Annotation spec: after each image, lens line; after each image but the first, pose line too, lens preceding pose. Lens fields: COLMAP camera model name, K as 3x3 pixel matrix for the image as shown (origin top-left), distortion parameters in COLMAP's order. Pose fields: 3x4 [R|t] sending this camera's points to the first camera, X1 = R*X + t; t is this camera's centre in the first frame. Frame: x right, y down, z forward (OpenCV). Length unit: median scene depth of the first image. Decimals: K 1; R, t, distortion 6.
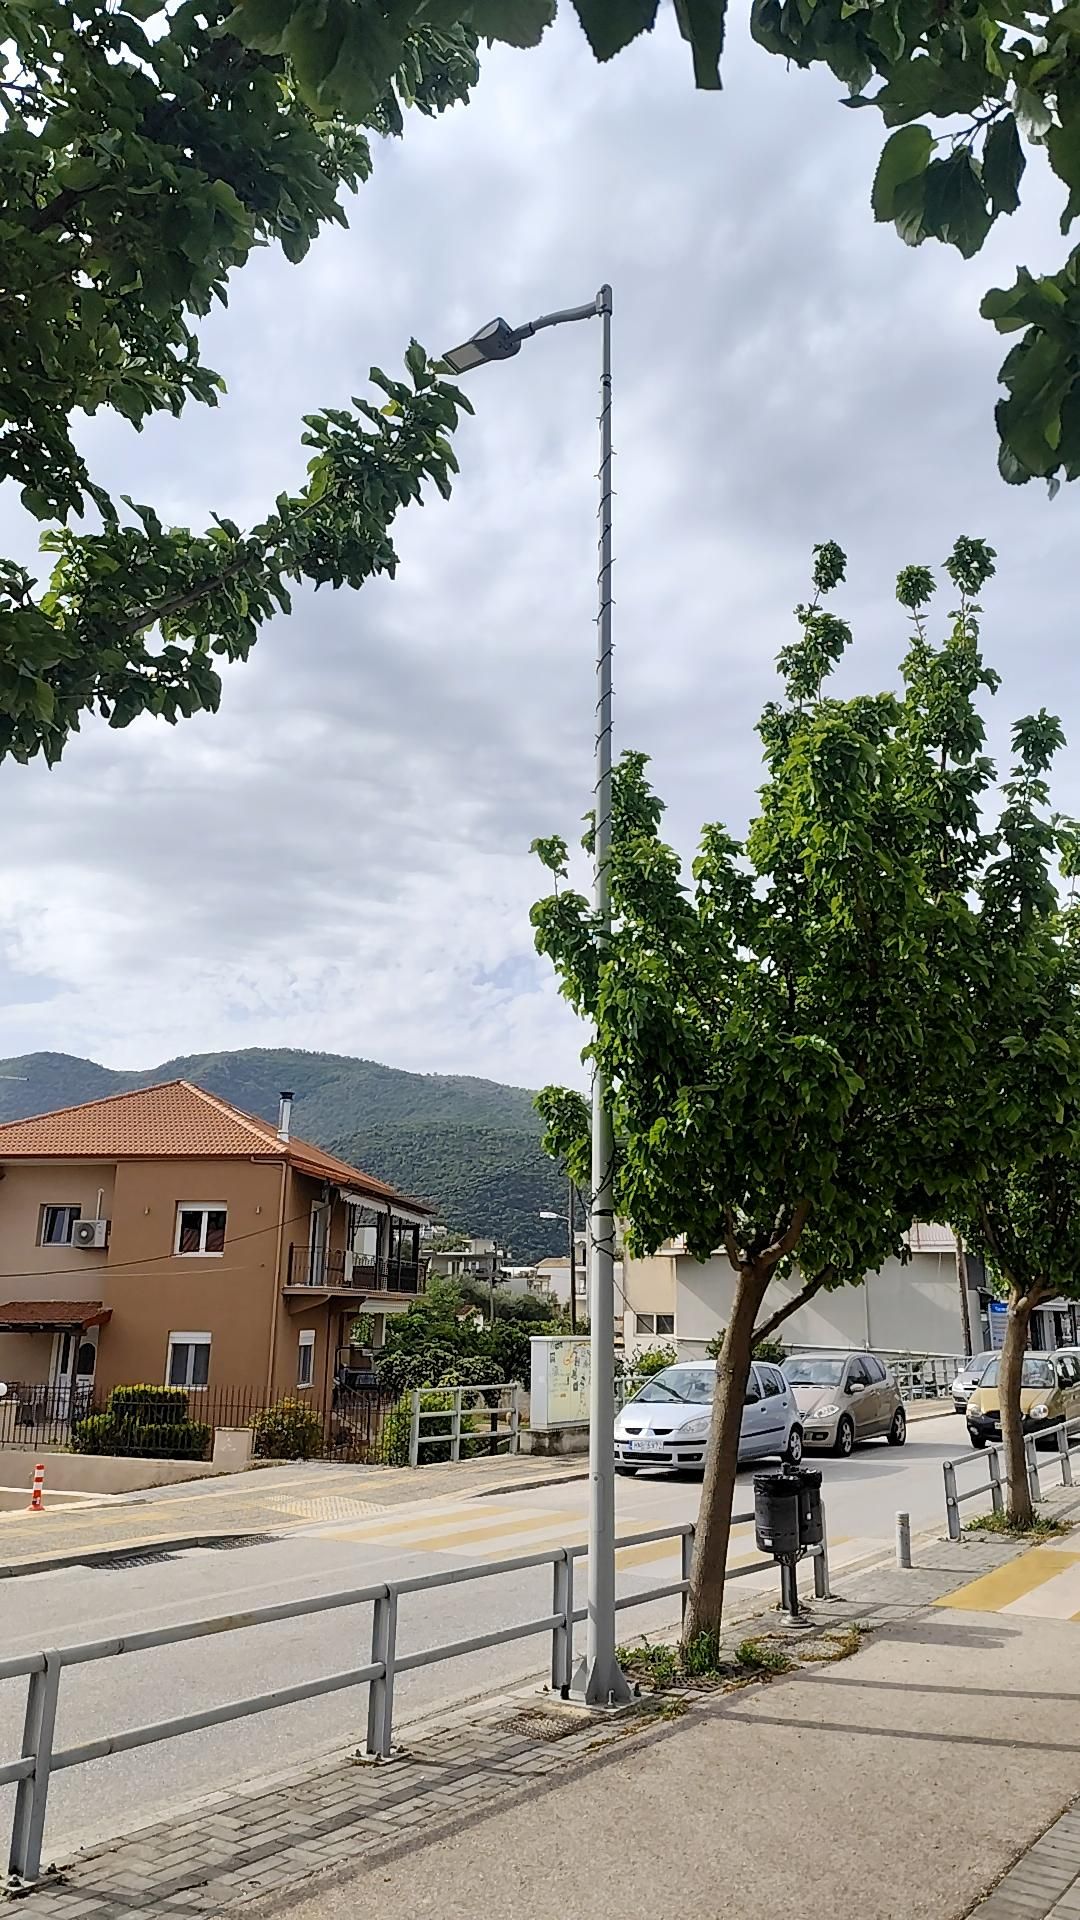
lens RADIAL K [[1288.5, 0, 540.0], [0, 1288.5, 960.0], [0, 0, 1]] dist [0.007603, -0.001628]
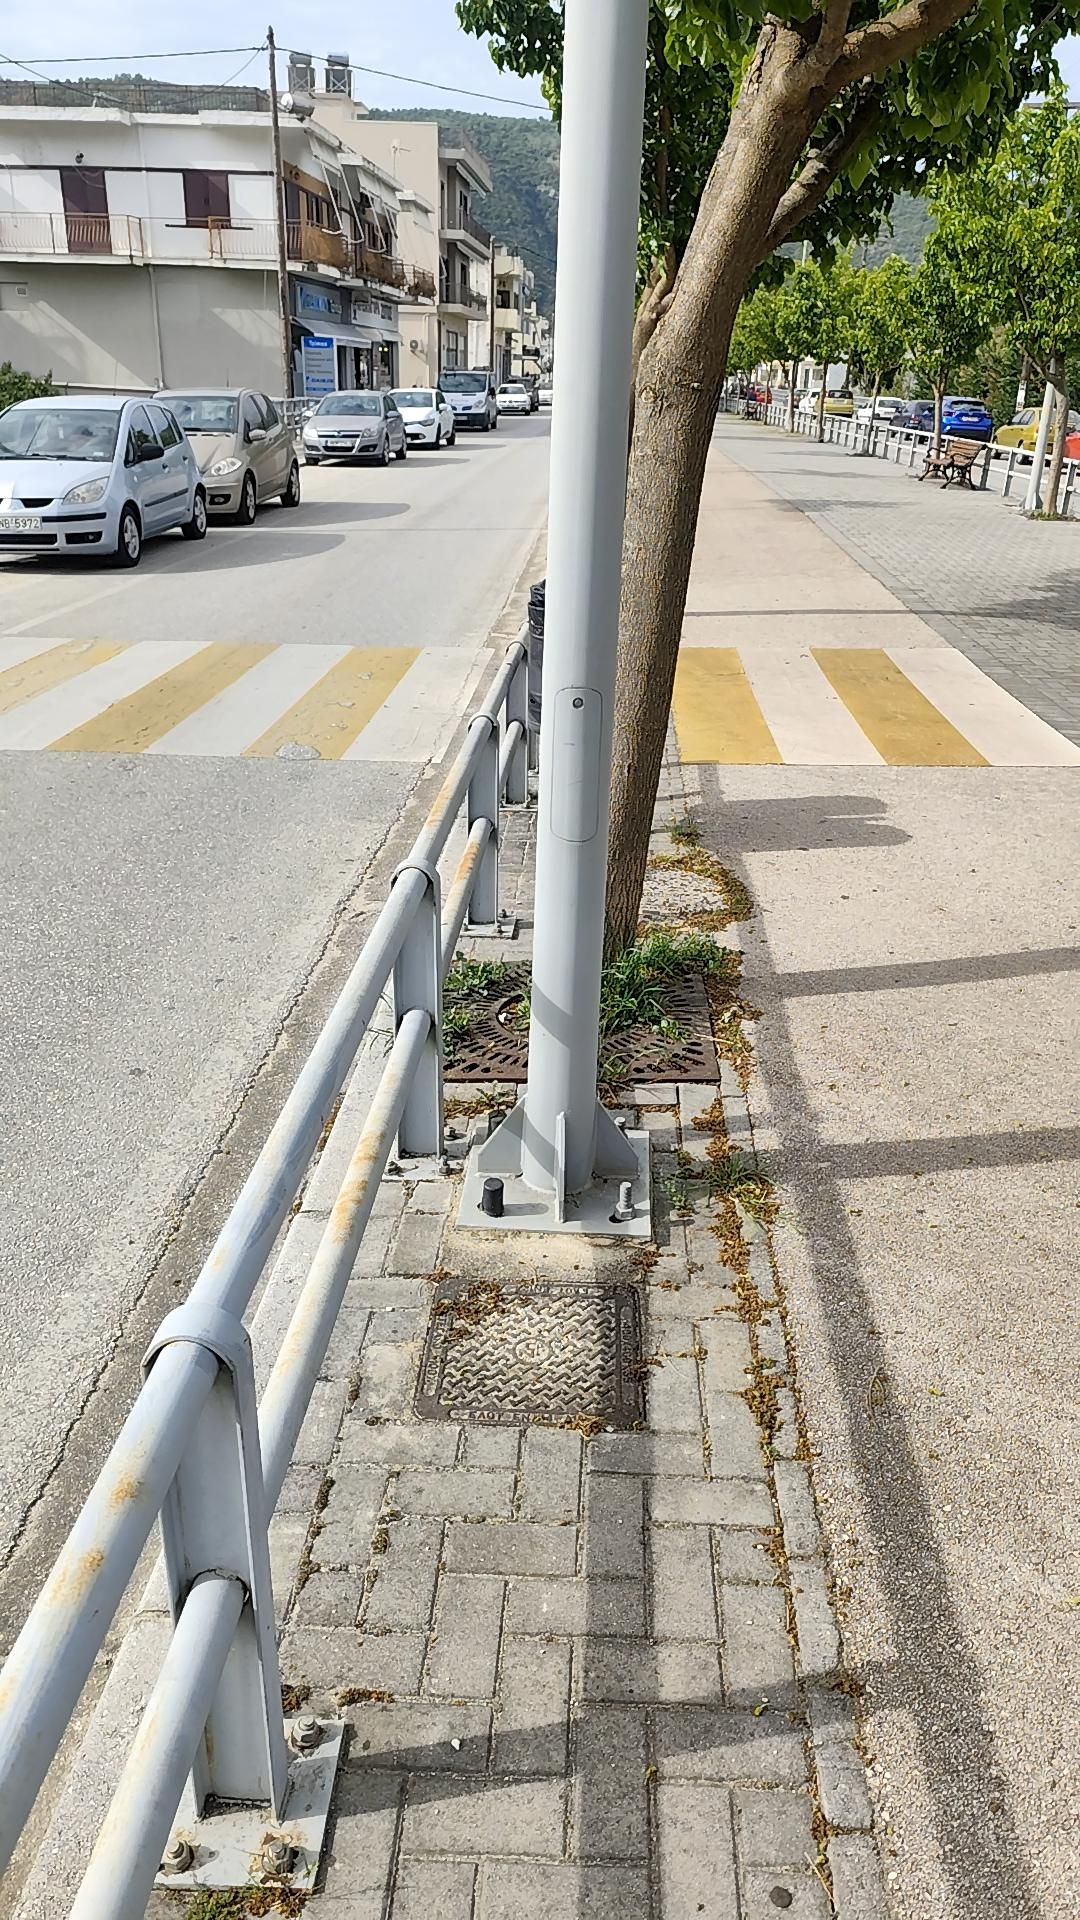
lens RADIAL K [[1288.5, 0, 540.0], [0, 1288.5, 960.0], [0, 0, 1]] dist [0.007603, -0.001628]
pose [[0.853818, -0.203898, 0.478979, -0.146766], [-0.154811, 0.779020, 0.607586, 0.268418], [-0.497020, -0.592919, 0.633576, 0.796673]]
